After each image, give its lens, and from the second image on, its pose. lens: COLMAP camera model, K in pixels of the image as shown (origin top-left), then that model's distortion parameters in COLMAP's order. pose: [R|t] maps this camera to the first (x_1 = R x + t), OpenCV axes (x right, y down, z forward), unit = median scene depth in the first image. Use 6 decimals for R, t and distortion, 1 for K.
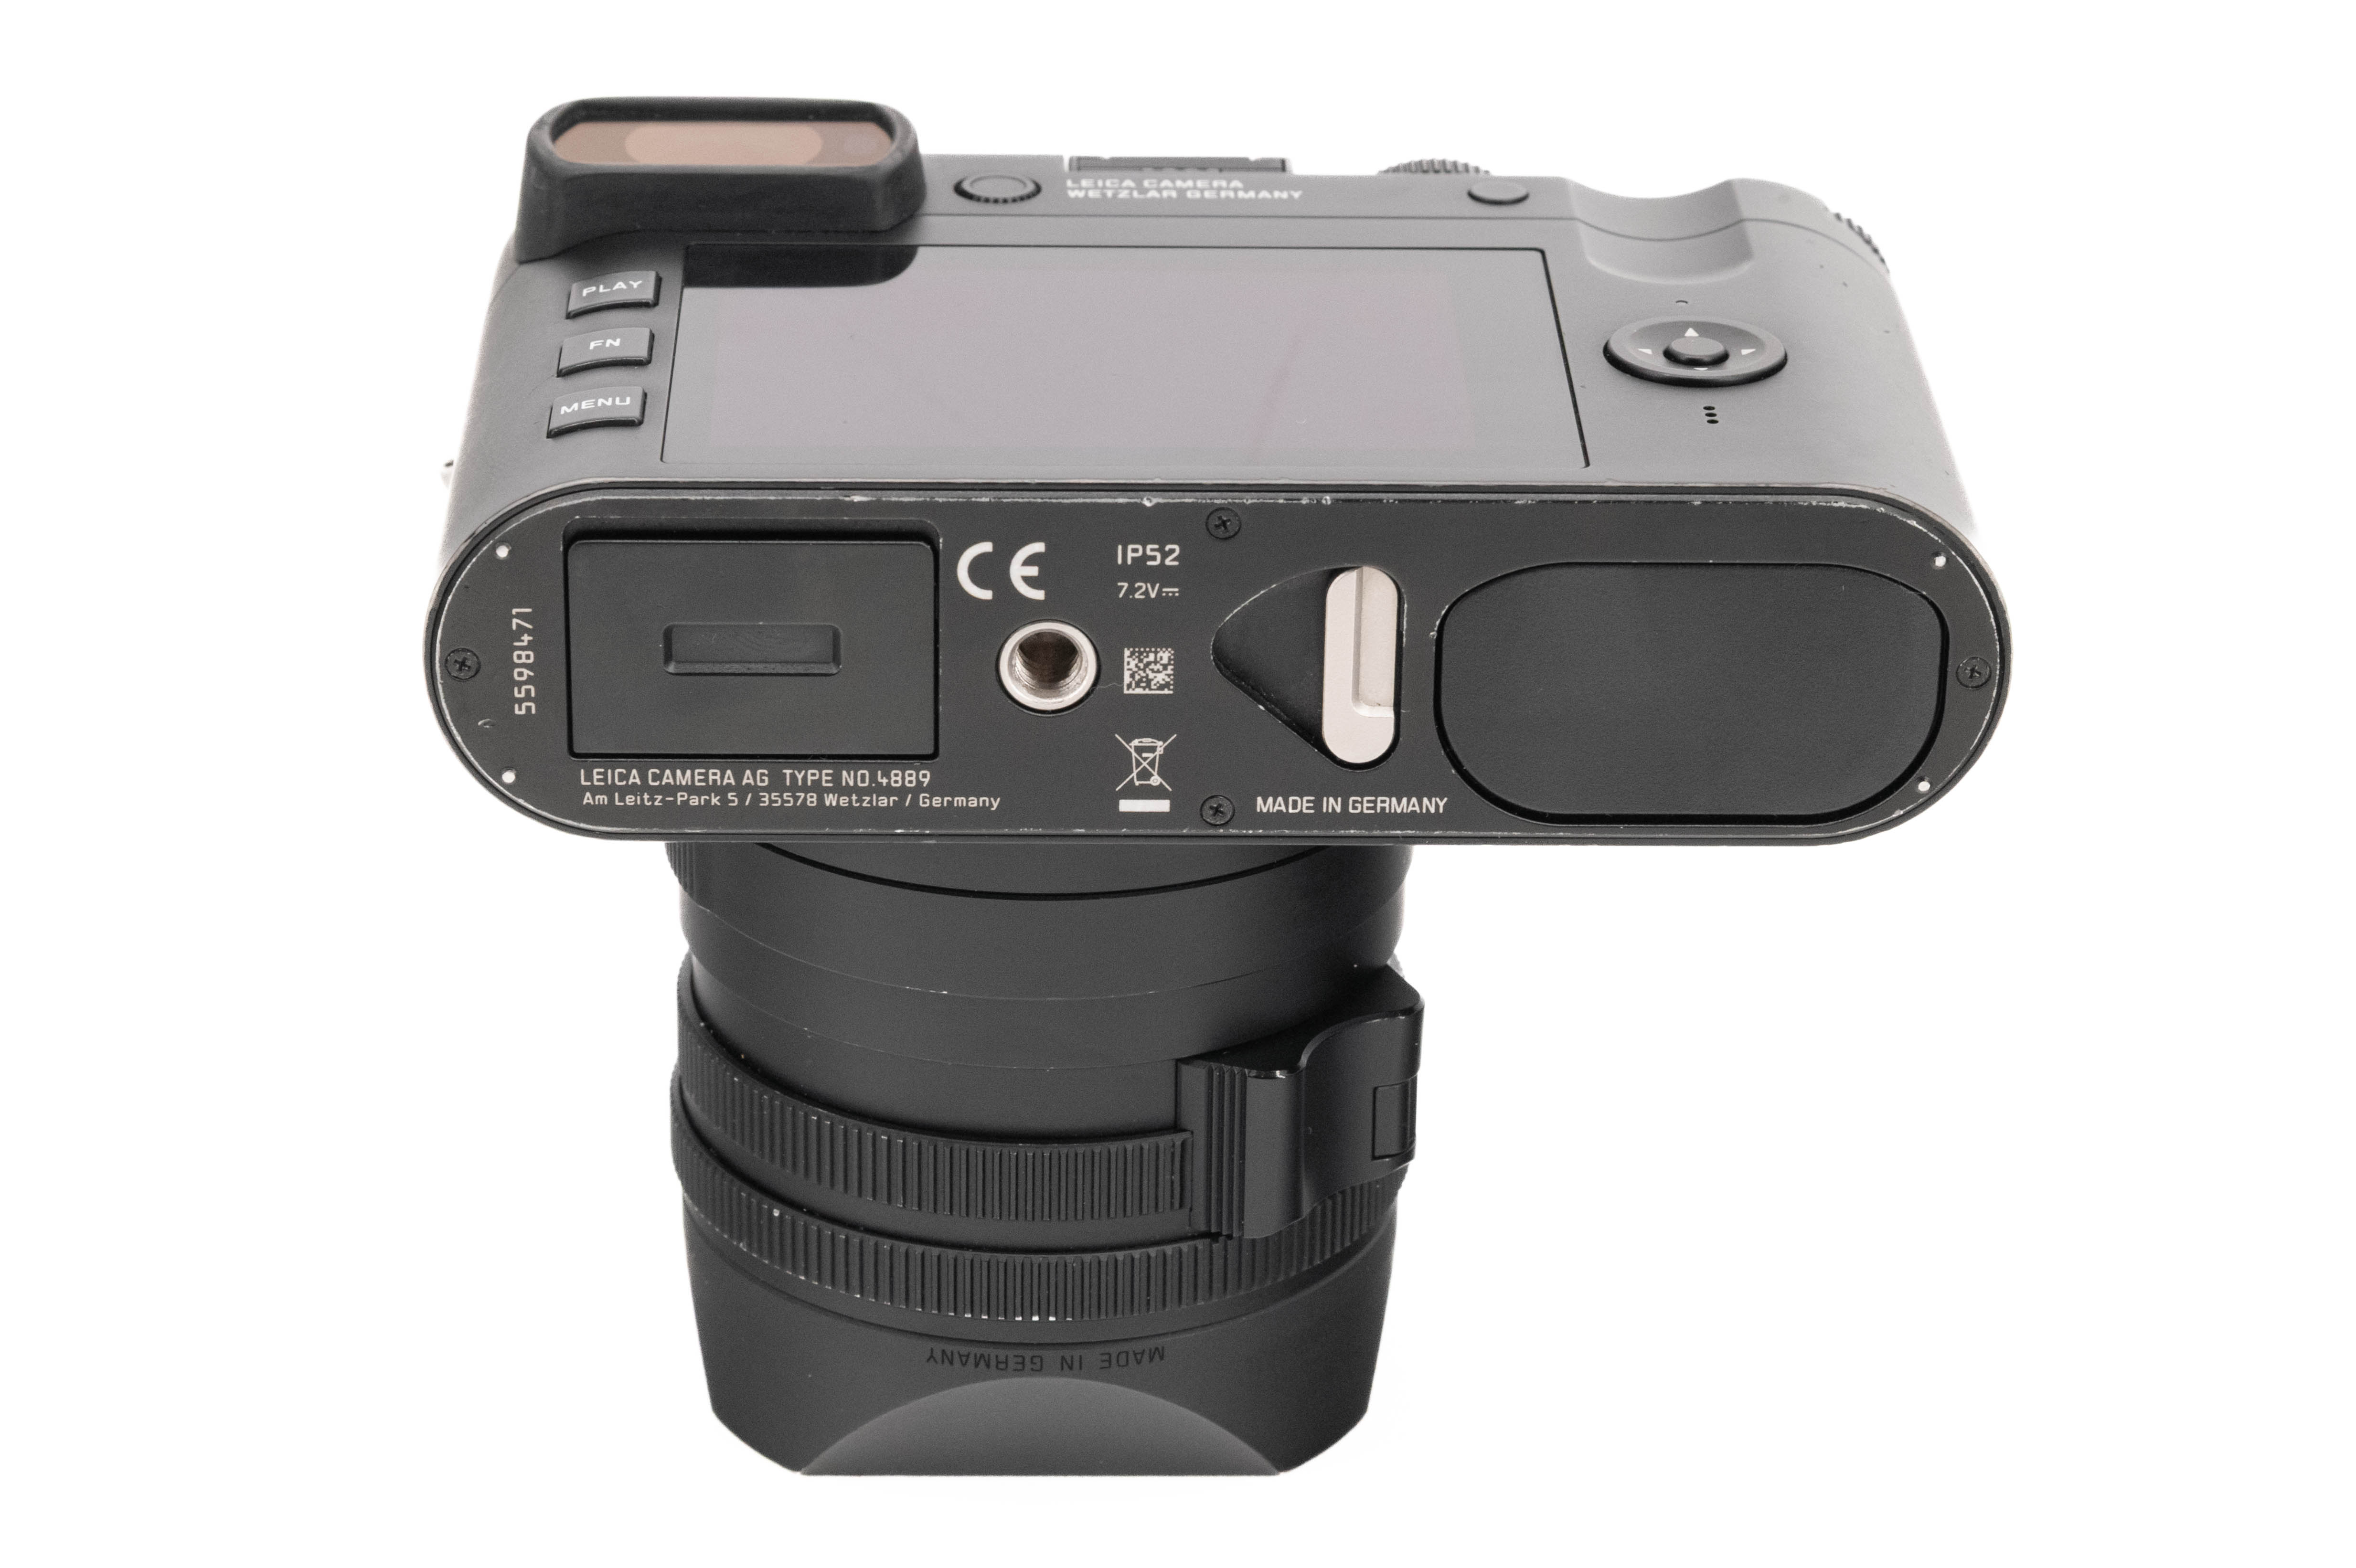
lens RADIAL K [[6888.5, 0, 1178.0], [0, 6888.5, 784.0], [0, 0, 1]] dist [-0.026133, -0.803935]
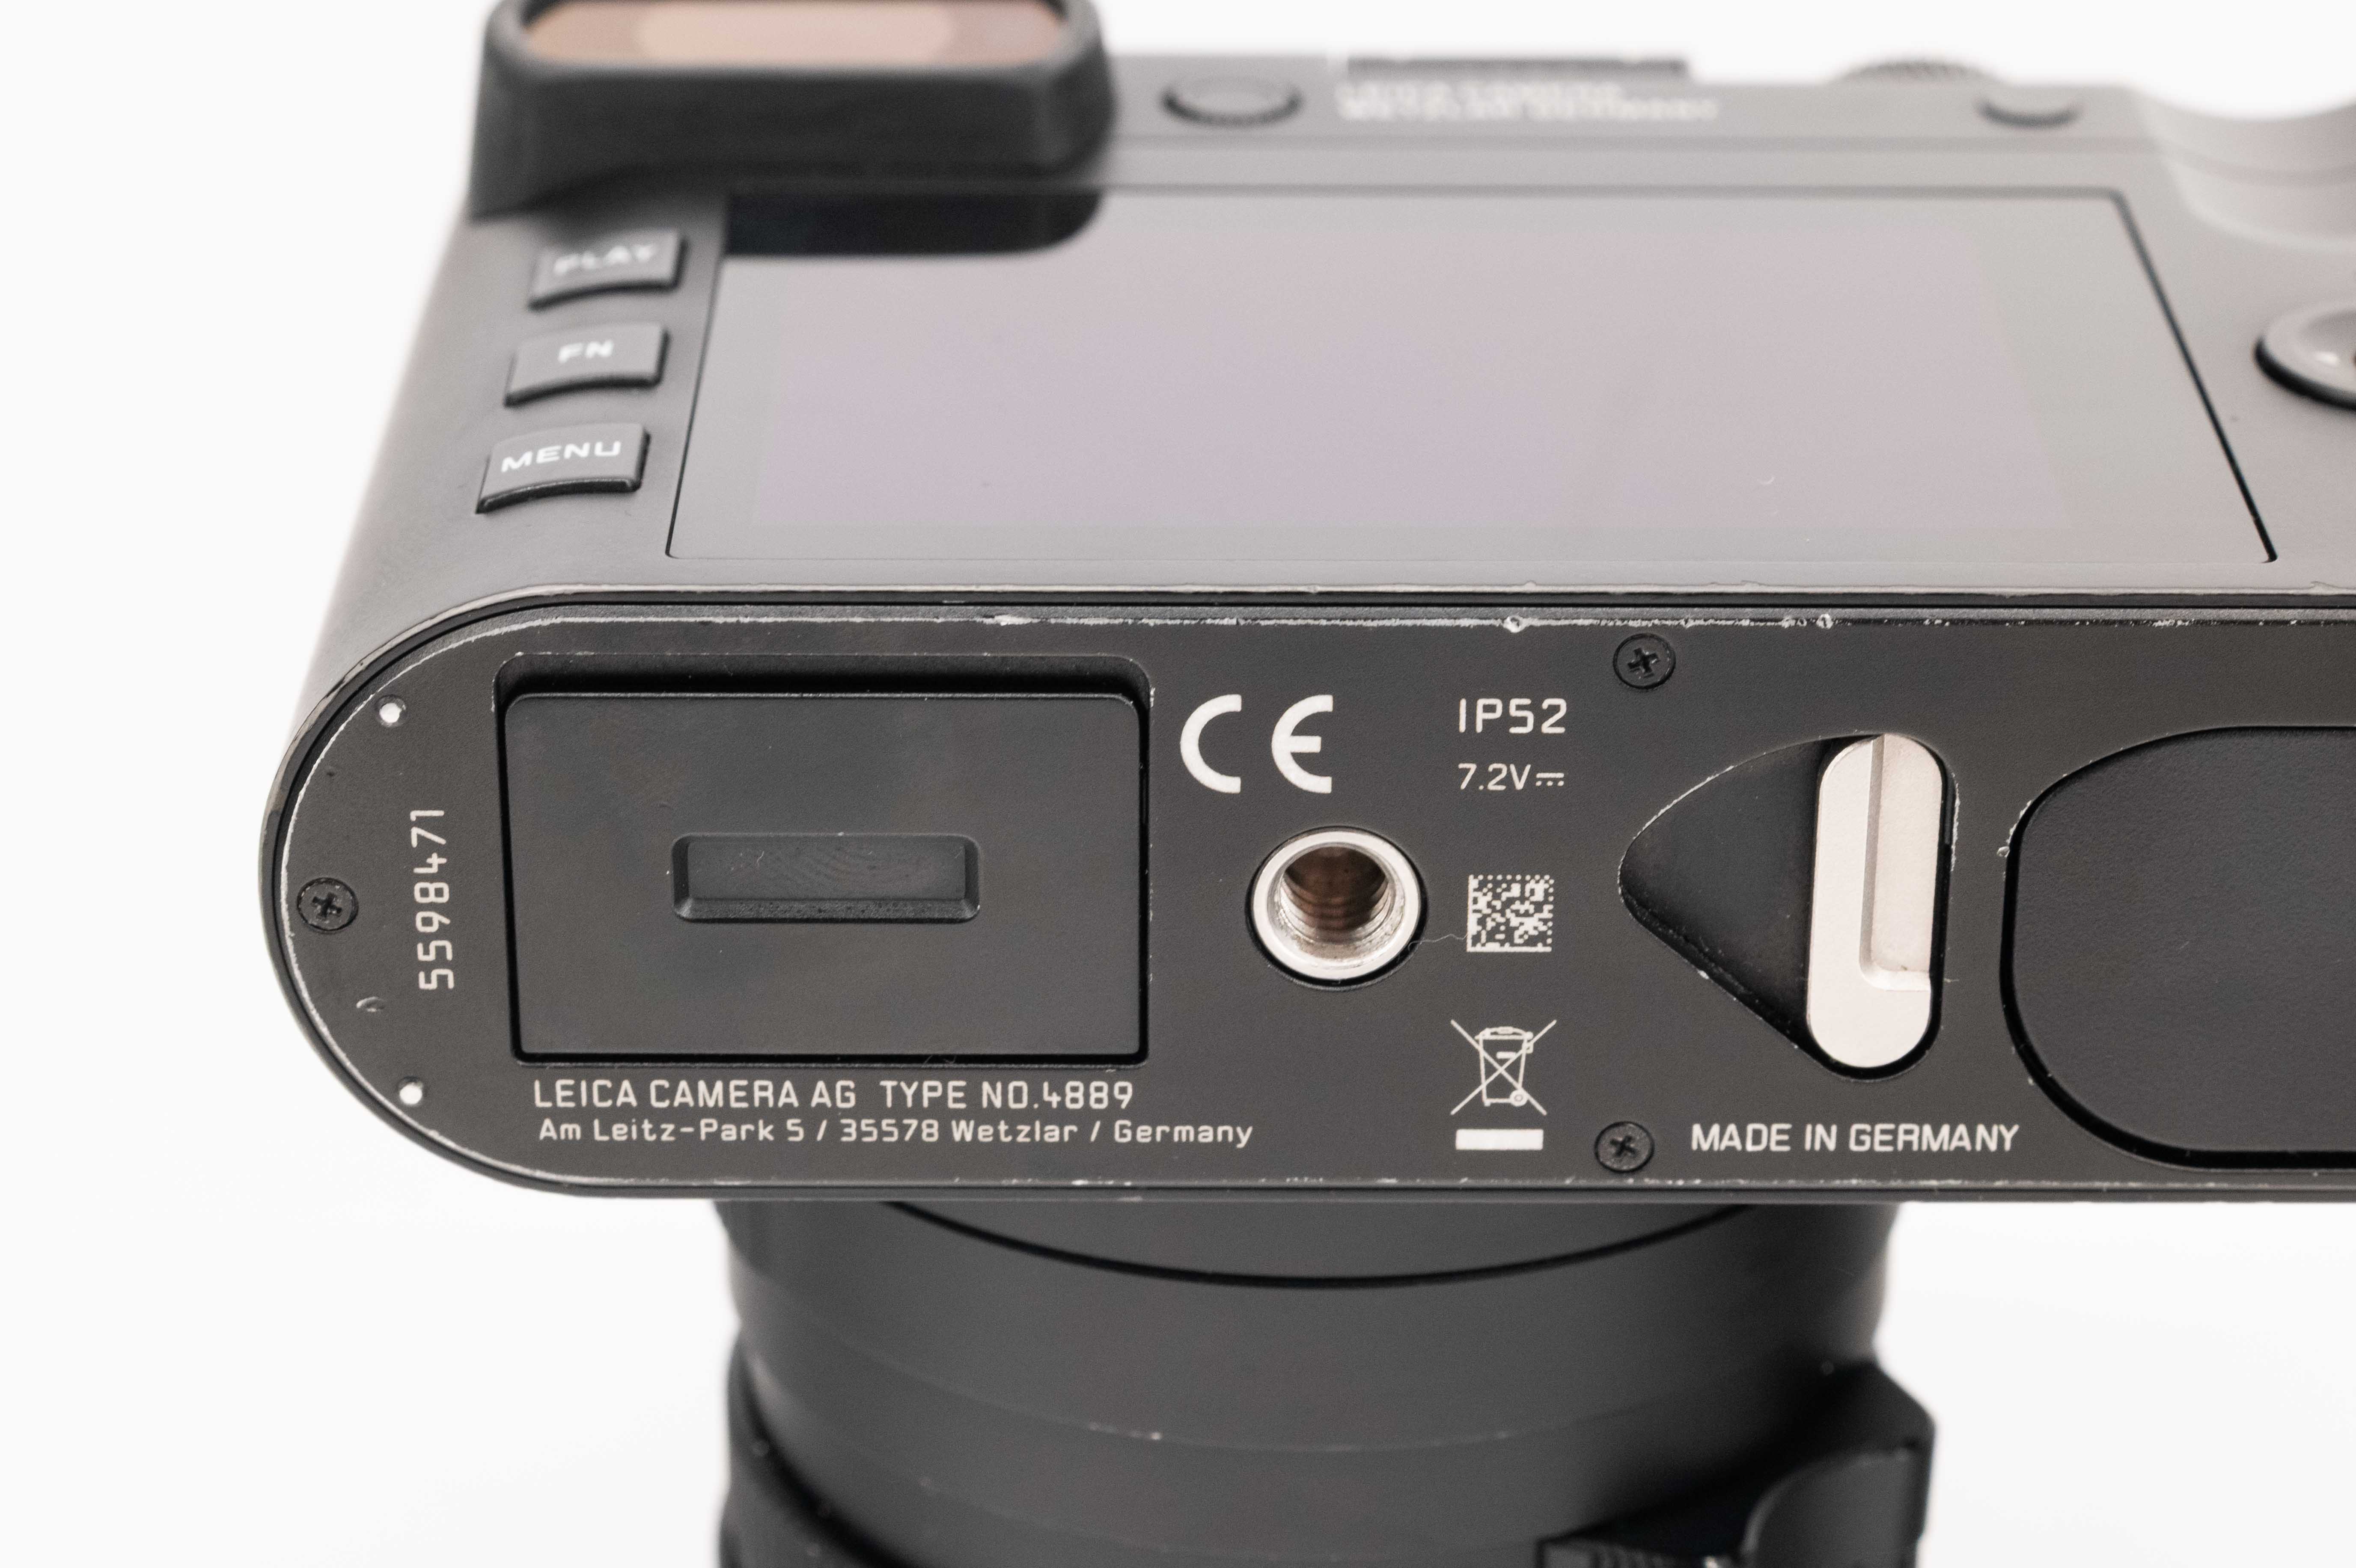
lens RADIAL K [[6888.6, 0, 1178.0], [0, 6888.6, 784.0], [0, 0, 1]] dist [-0.026133, -0.803935]
pose [[0.999708, -0.001755, -0.024087, -0.018079], [0.001745, 0.999998, -0.000427, -0.026885], [0.024088, 0.000385, 0.999710, 0.417050]]
